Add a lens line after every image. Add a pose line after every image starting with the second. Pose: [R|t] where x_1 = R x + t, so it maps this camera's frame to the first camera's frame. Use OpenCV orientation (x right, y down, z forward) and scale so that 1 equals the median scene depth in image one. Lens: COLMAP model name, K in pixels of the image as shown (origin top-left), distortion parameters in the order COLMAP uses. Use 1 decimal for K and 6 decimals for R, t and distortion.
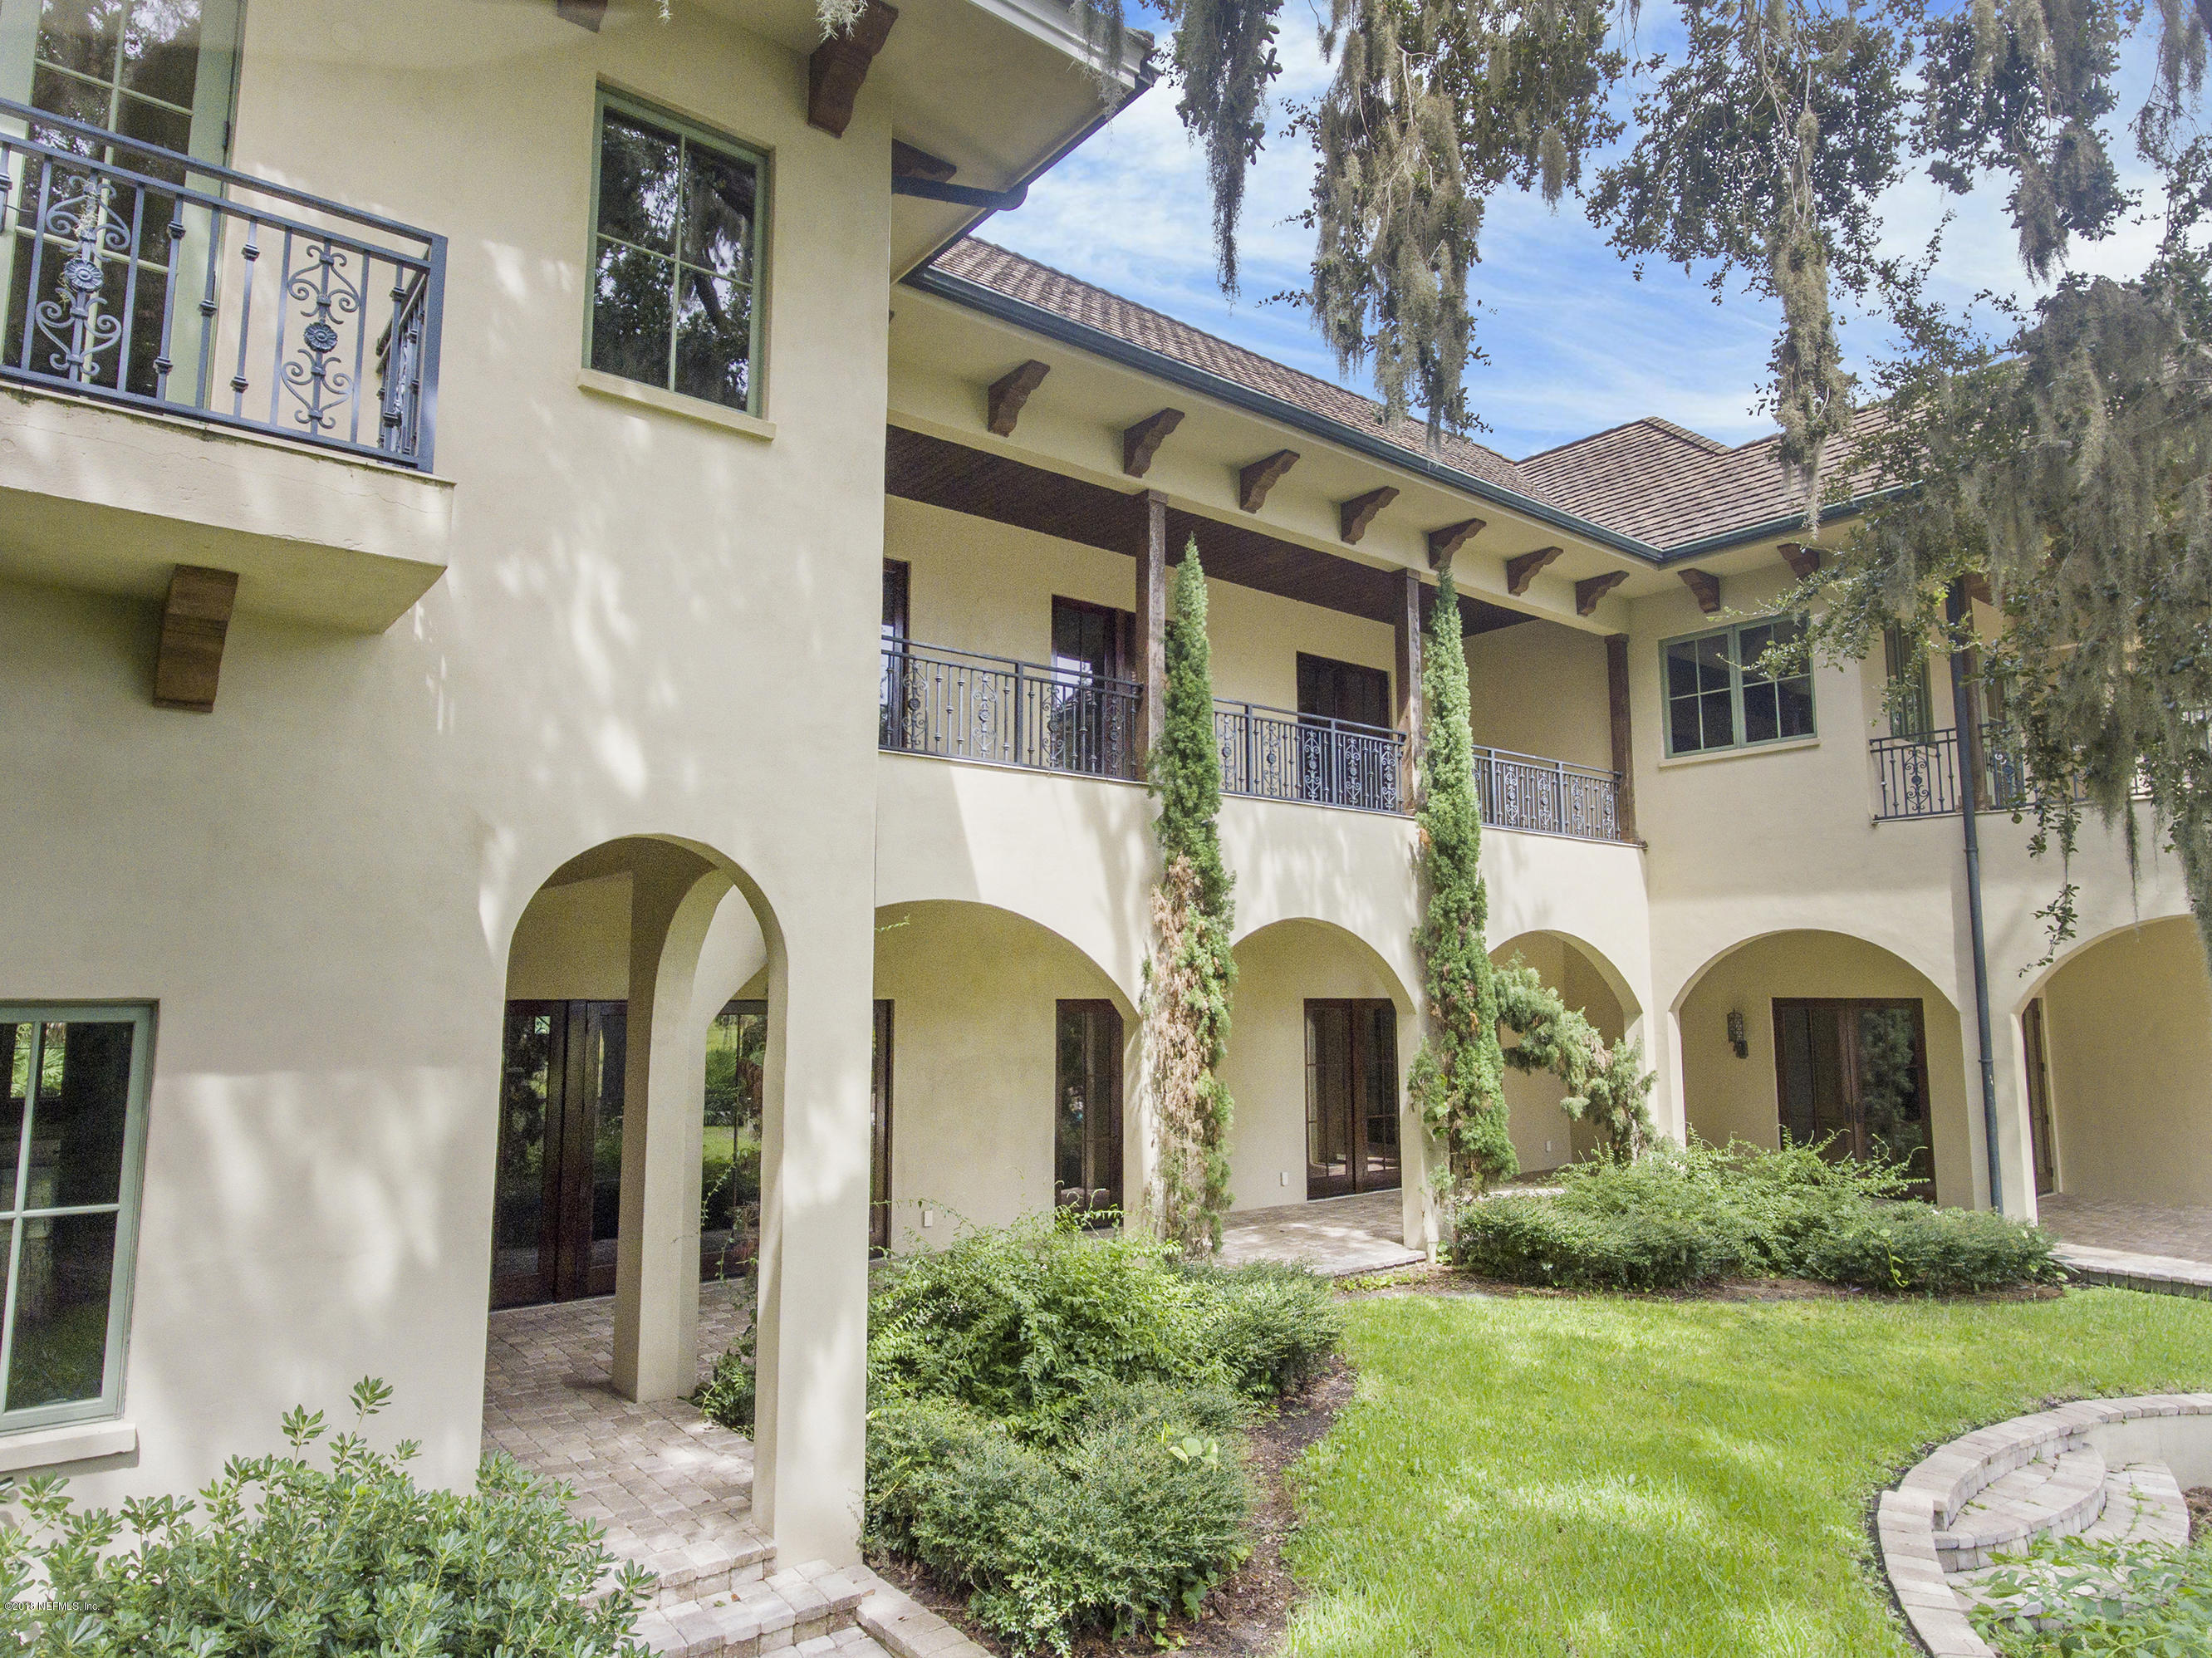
lens RADIAL K [[1325.3, 0, 1106.0], [0, 1325.3, 829.0], [0, 0, 1]] dist [-0.028241, -0.000959]
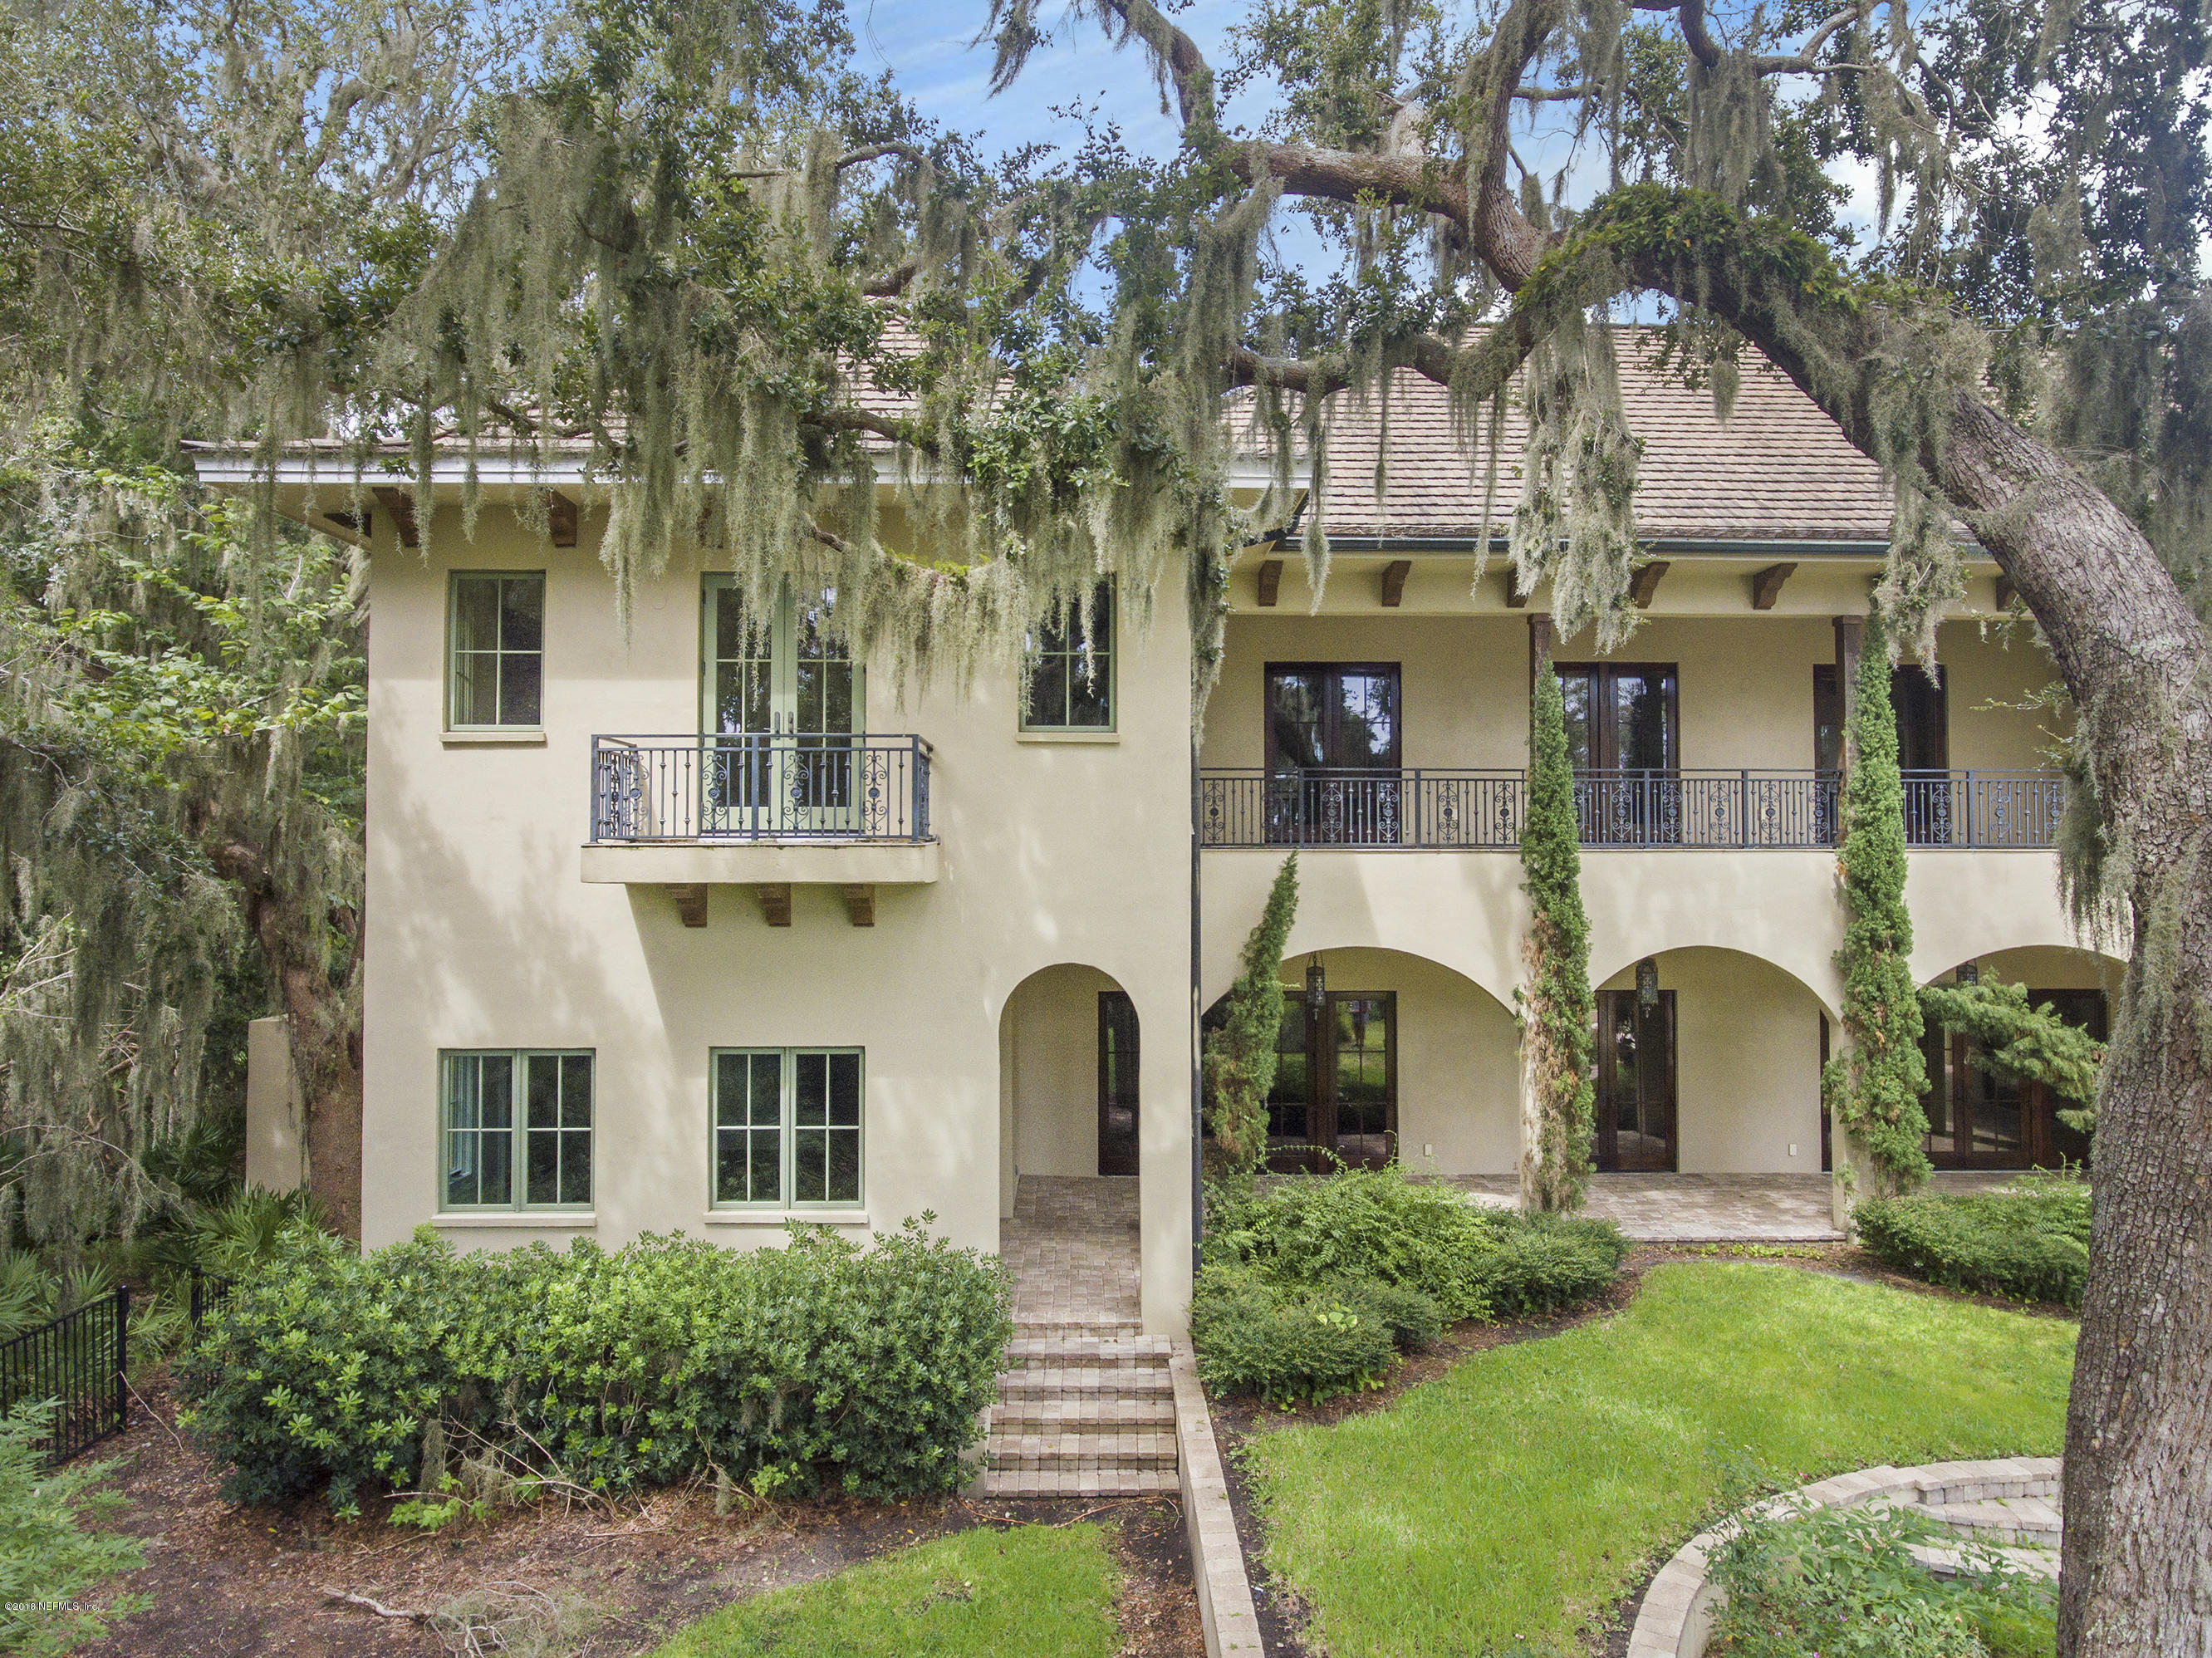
lens RADIAL K [[1325.3, 0, 1106.0], [0, 1325.3, 829.0], [0, 0, 1]] dist [-0.028241, -0.000959]
pose [[0.803264, -0.015796, -0.595413, 0.456099], [0.070036, 0.995219, 0.068081, -0.167065], [0.591491, -0.096387, 0.800530, -0.277088]]
